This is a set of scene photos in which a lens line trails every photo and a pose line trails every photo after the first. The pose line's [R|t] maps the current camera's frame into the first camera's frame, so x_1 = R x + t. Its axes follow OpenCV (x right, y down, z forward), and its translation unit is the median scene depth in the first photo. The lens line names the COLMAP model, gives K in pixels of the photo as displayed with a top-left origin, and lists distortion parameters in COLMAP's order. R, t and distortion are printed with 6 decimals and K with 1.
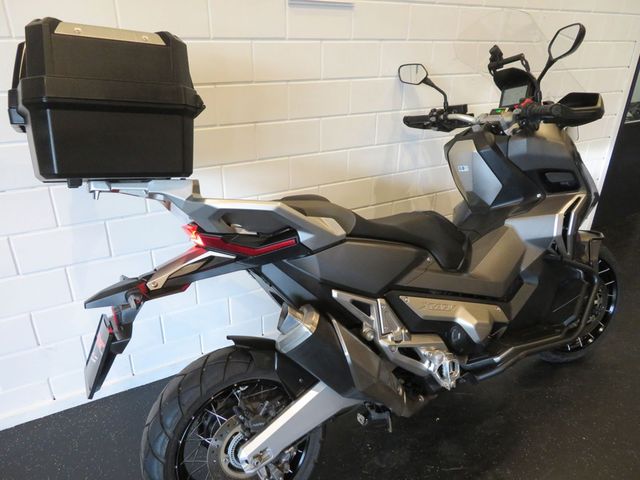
lens RADIAL K [[455.1, 0, 320.0], [0, 455.1, 240.0], [0, 0, 1]] dist [-0.001283, 0.001302]
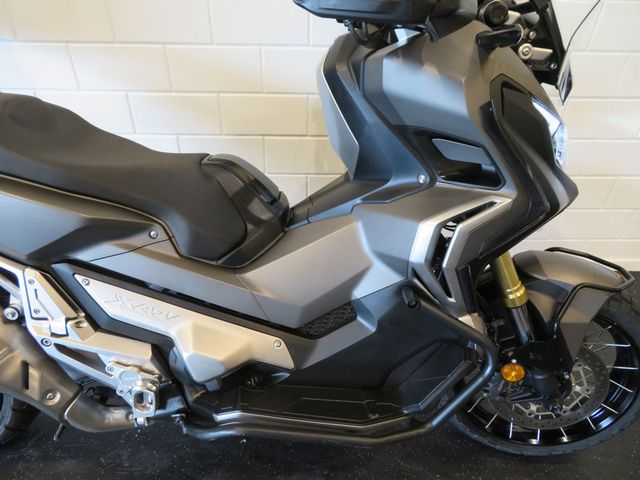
lens RADIAL K [[455.1, 0, 320.0], [0, 455.1, 240.0], [0, 0, 1]] dist [-0.001283, 0.001302]
pose [[0.879463, 0.301673, -0.368155, 0.660981], [-0.221048, 0.943887, 0.245389, -0.149895], [0.421524, -0.134430, 0.896798, 0.528500]]
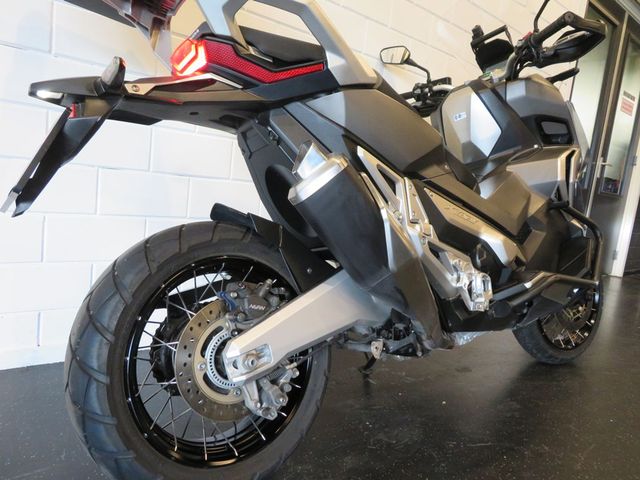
lens RADIAL K [[455.1, 0, 320.0], [0, 455.1, 240.0], [0, 0, 1]] dist [-0.001283, 0.001302]
pose [[0.983053, 0.068538, 0.170025, -0.140015], [-0.019906, 0.961906, -0.272654, 0.418813], [-0.182235, 0.264649, 0.946969, 0.247435]]
